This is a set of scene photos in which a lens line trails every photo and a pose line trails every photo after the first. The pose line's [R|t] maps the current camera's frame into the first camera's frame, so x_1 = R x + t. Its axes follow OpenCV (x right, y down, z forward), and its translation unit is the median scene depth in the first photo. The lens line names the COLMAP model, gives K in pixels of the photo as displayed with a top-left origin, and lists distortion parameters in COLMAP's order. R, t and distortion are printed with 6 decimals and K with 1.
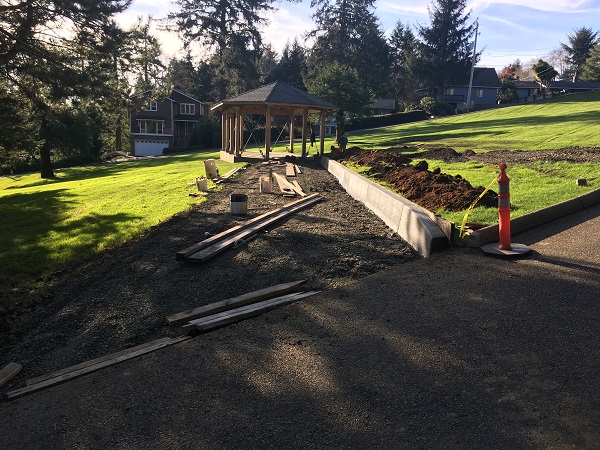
lens RADIAL K [[505.0, 0, 300.0], [0, 505.0, 225.0], [0, 0, 1]] dist [0.072567, -0.081220]
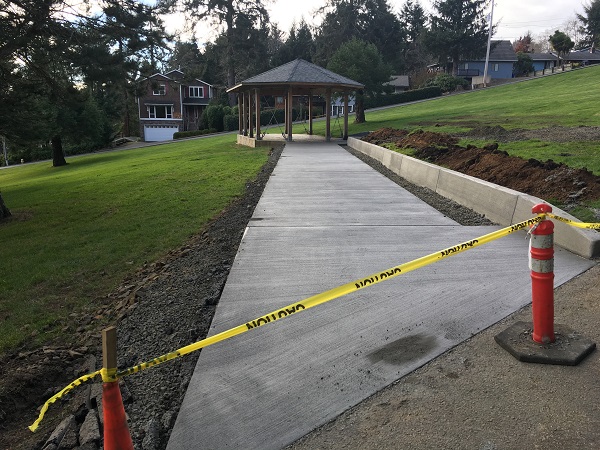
lens RADIAL K [[505.0, 0, 300.0], [0, 505.0, 225.0], [0, 0, 1]] dist [0.072567, -0.081220]
pose [[0.999606, -0.023676, -0.015104, -0.012141], [0.024209, 0.999054, 0.036134, -0.002595], [0.014234, -0.036485, 0.999233, 0.013170]]
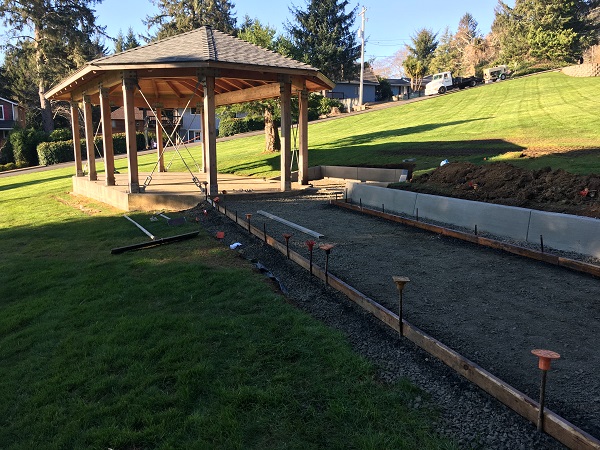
lens RADIAL K [[505.0, 0, 300.0], [0, 505.0, 225.0], [0, 0, 1]] dist [0.072567, -0.081220]
pose [[0.949307, -0.086709, 0.302156, -0.043521], [0.090132, 0.995926, 0.002625, -0.033574], [-0.301152, 0.024742, 0.953255, 0.189704]]
